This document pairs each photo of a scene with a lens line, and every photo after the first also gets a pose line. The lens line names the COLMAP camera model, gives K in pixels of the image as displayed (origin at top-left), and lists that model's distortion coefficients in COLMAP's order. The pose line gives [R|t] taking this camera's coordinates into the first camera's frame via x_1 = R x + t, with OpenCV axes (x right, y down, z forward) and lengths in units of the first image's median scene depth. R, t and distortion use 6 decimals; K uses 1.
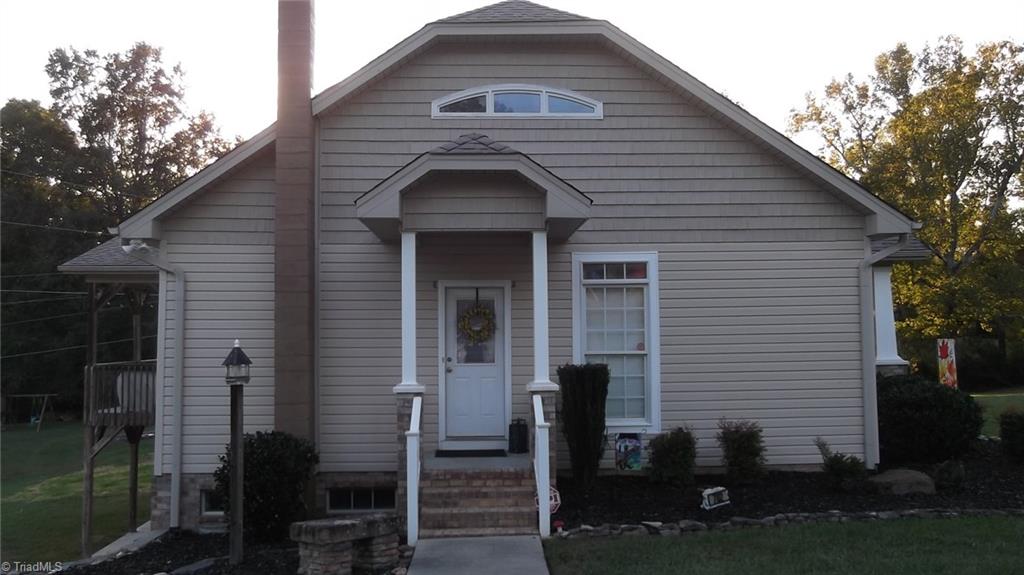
lens RADIAL K [[870.4, 0, 512.0], [0, 870.4, 287.5], [0, 0, 1]] dist [0.003489, 0.001146]
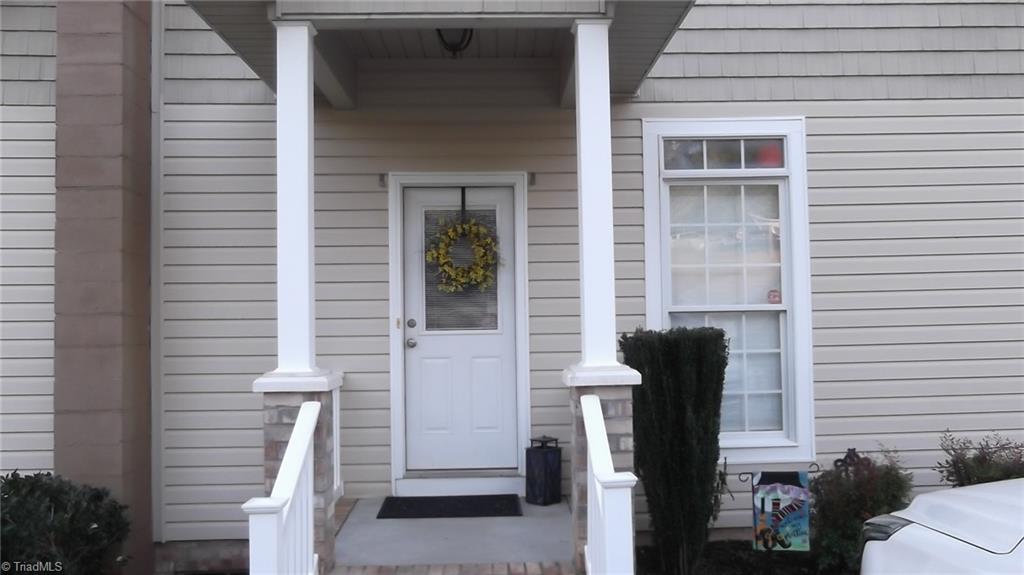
lens RADIAL K [[870.4, 0, 512.0], [0, 870.4, 287.5], [0, 0, 1]] dist [0.003489, 0.001146]
pose [[0.999801, -0.008687, -0.017954, -0.001545], [0.009038, 0.999767, 0.019589, 0.051499], [0.017779, -0.019747, 0.999647, 0.477660]]
